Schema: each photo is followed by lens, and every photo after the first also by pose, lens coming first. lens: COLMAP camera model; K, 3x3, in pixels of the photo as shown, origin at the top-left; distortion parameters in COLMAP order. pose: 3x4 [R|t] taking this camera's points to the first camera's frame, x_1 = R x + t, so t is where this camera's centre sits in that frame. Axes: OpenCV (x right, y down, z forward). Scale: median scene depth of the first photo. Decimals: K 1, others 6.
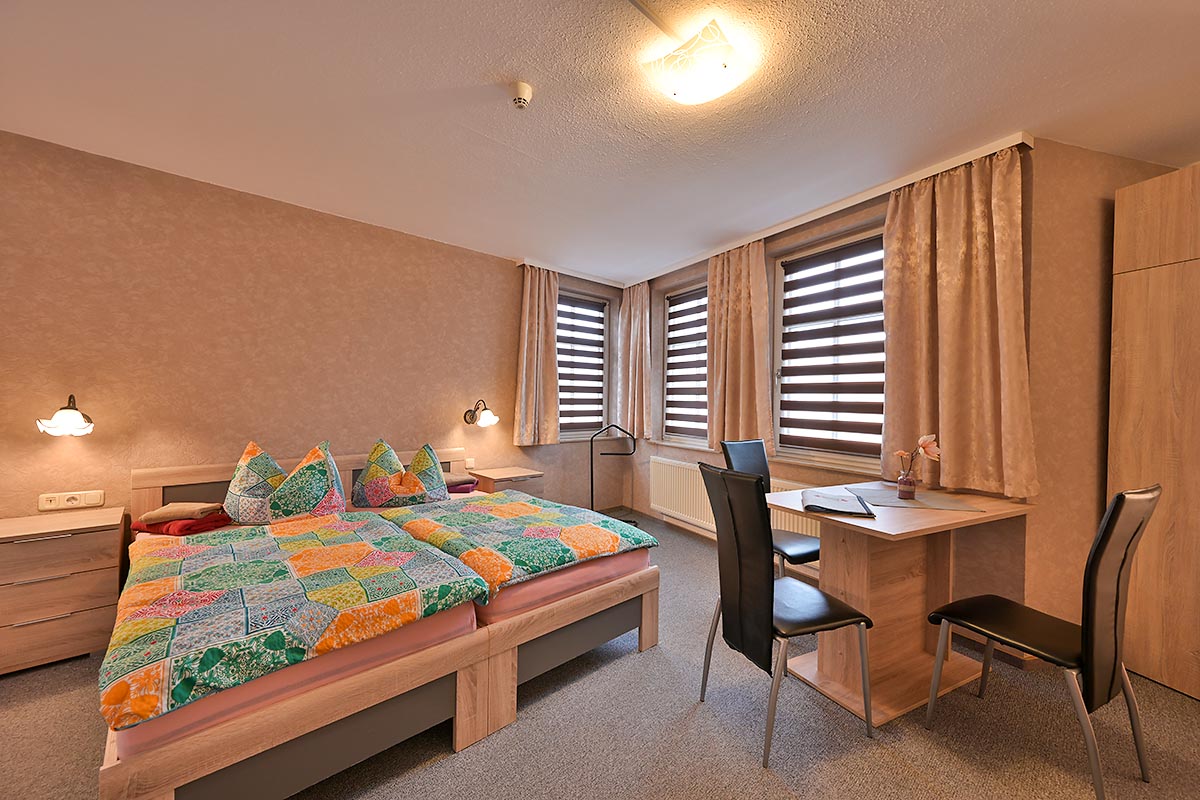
lens RADIAL K [[474.7, 0, 602.2], [0, 474.7, 401.4], [0, 0, 1]] dist [0.000705, -0.000402]
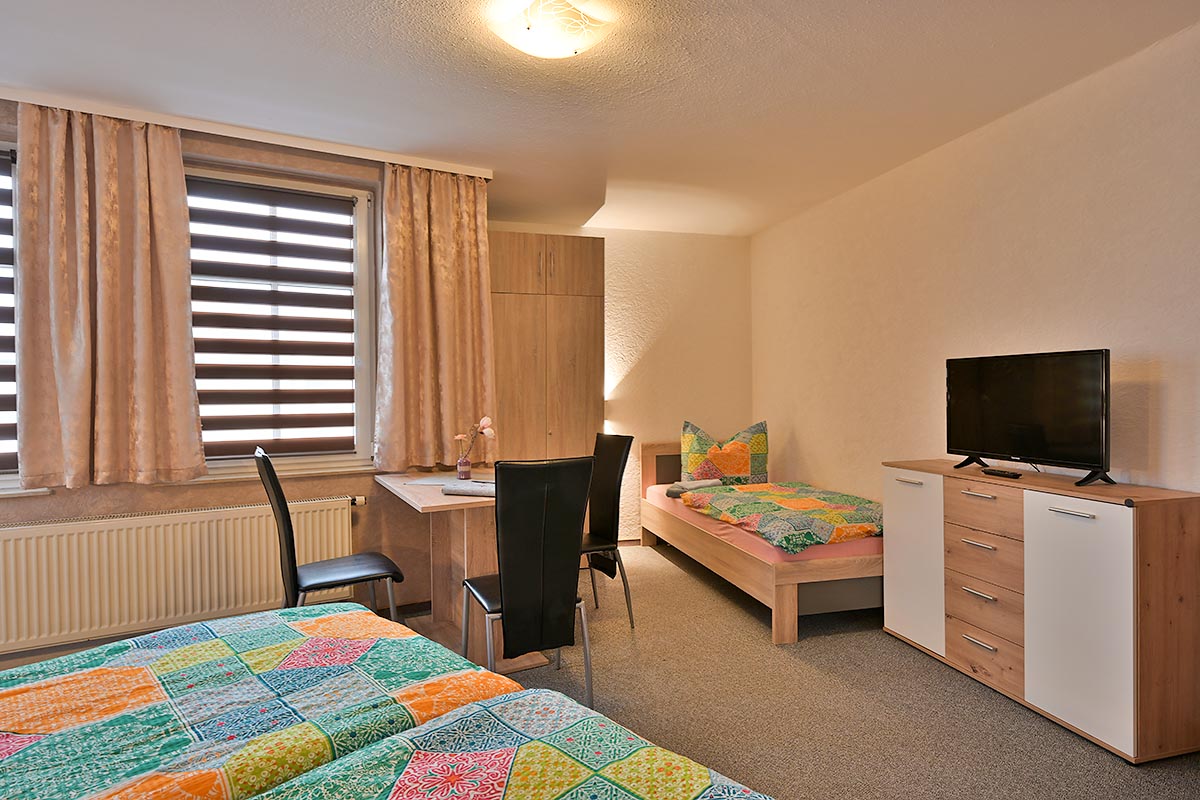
lens RADIAL K [[672.8, 0, 601.6], [0, 672.8, 393.7], [0, 0, 1]] dist [0.000930, 0.000414]
pose [[-0.035016, -0.020281, 0.999181, -0.797132], [0.014013, 0.999686, 0.020782, -0.011150], [-0.999289, 0.014729, -0.034720, 0.682076]]
